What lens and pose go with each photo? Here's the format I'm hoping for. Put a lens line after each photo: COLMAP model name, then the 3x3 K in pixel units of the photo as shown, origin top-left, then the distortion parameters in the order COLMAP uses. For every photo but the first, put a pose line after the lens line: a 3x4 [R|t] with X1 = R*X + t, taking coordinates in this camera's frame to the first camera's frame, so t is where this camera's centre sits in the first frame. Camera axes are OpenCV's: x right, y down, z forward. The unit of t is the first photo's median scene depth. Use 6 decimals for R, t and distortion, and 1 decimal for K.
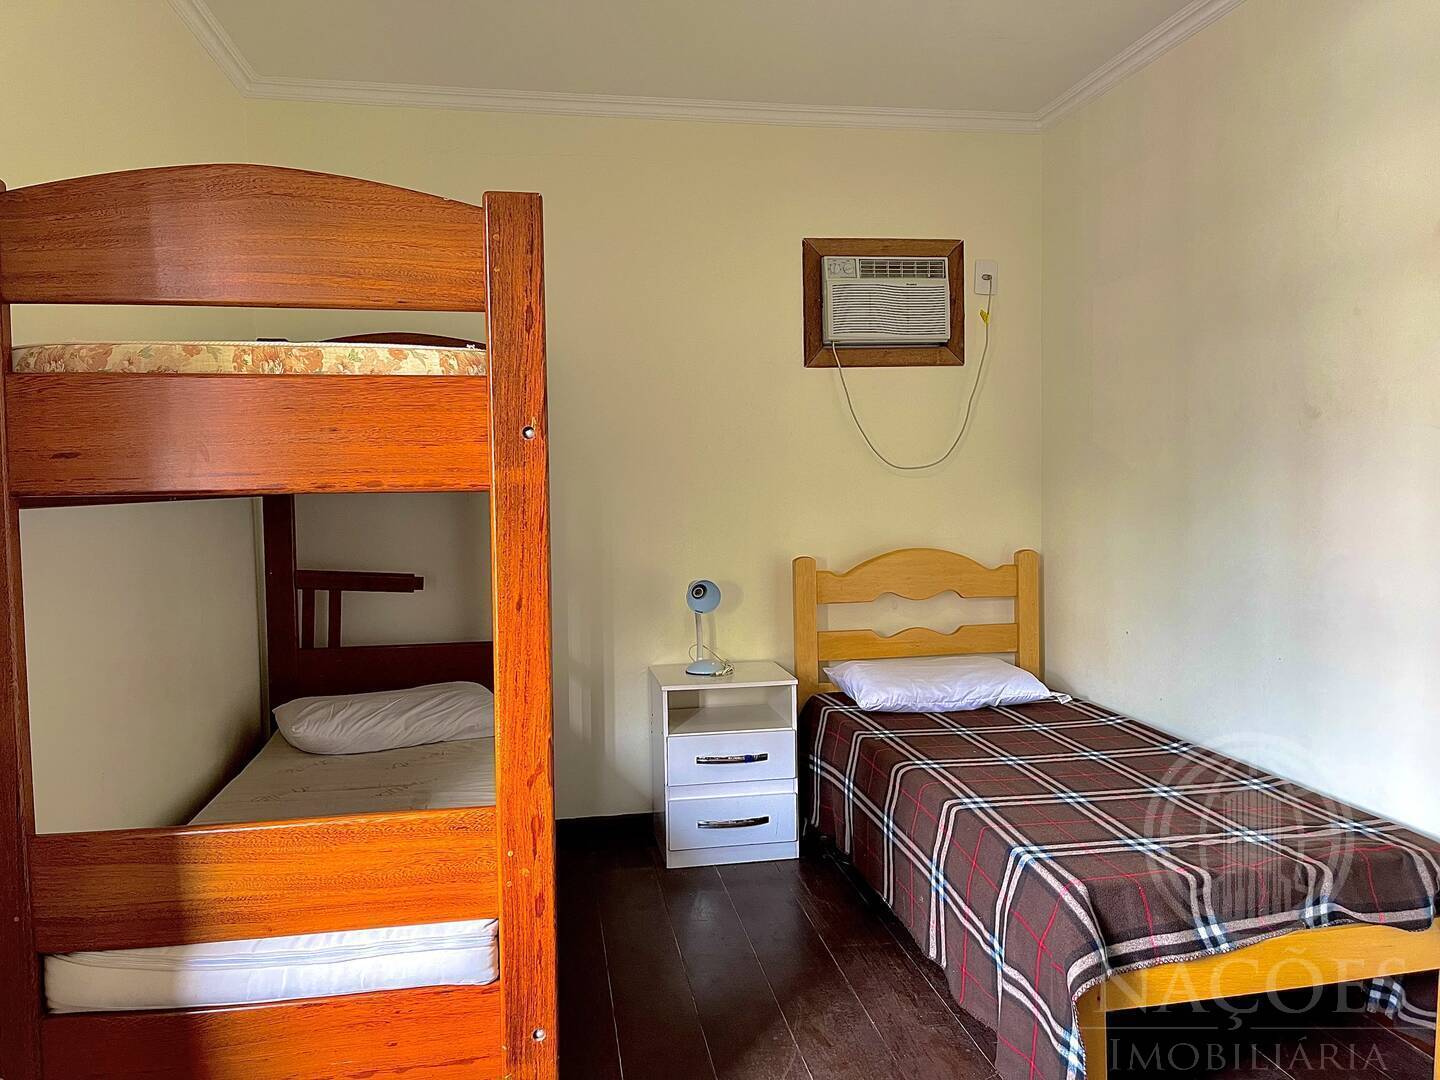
lens RADIAL K [[1092.8, 0, 710.7], [0, 1092.8, 536.8], [0, 0, 1]] dist [0.055880, -0.068150]
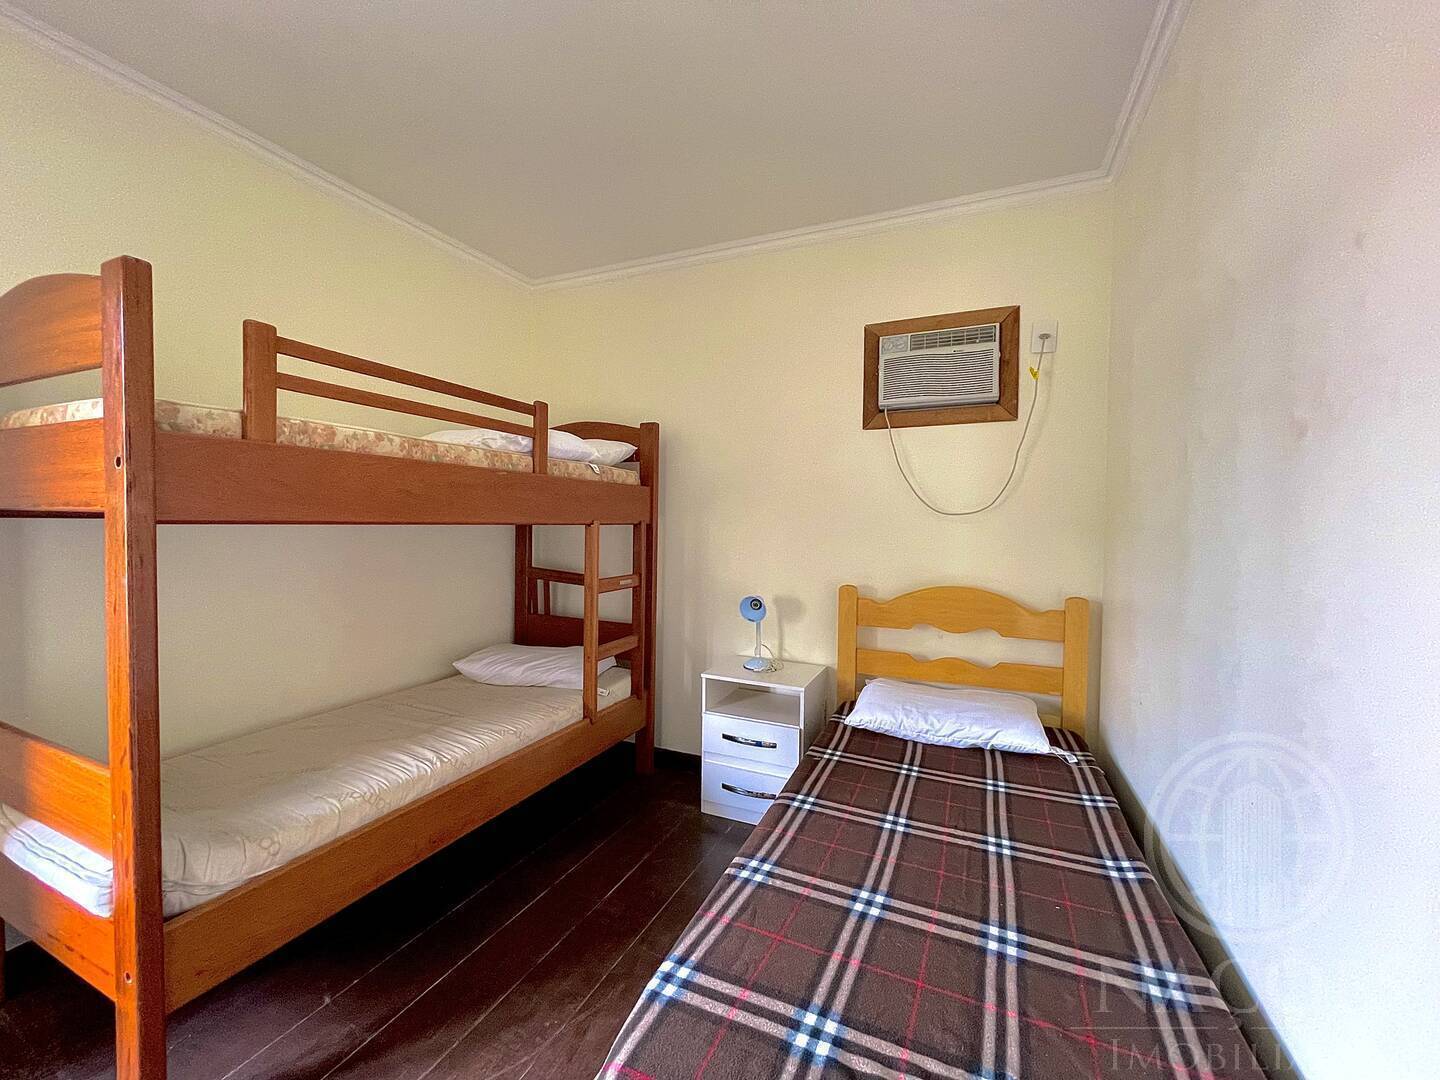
lens RADIAL K [[580.5, 0, 712.8], [0, 580.5, 537.1], [0, 0, 1]] dist [-0.004255, 0.002221]
pose [[0.829654, 0.043013, -0.556618, 0.388961], [-0.057180, 0.998331, -0.008082, -0.026140], [0.555341, 0.038532, 0.830729, 0.467606]]
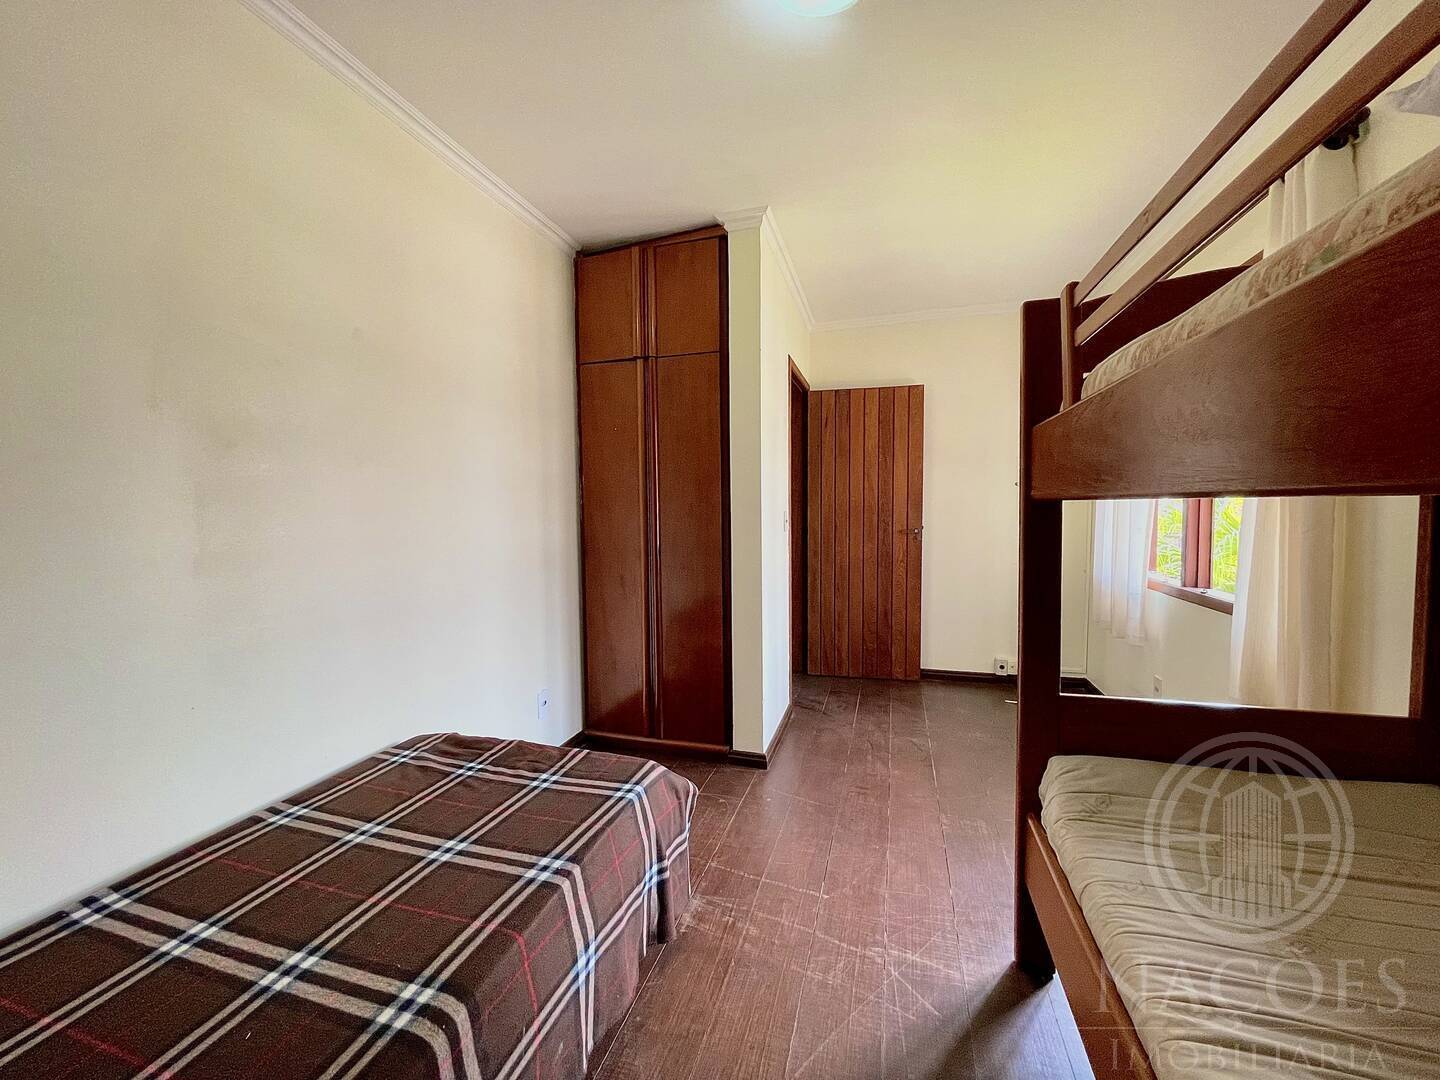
lens RADIAL K [[580.5, 0, 713.8], [0, 580.5, 544.7], [0, 0, 1]] dist [-0.004255, 0.002221]
pose [[-0.896918, 0.001977, 0.442193, -0.068757], [0.053728, 0.993069, 0.104538, -0.044296], [-0.438921, 0.117520, -0.890807, 1.093769]]
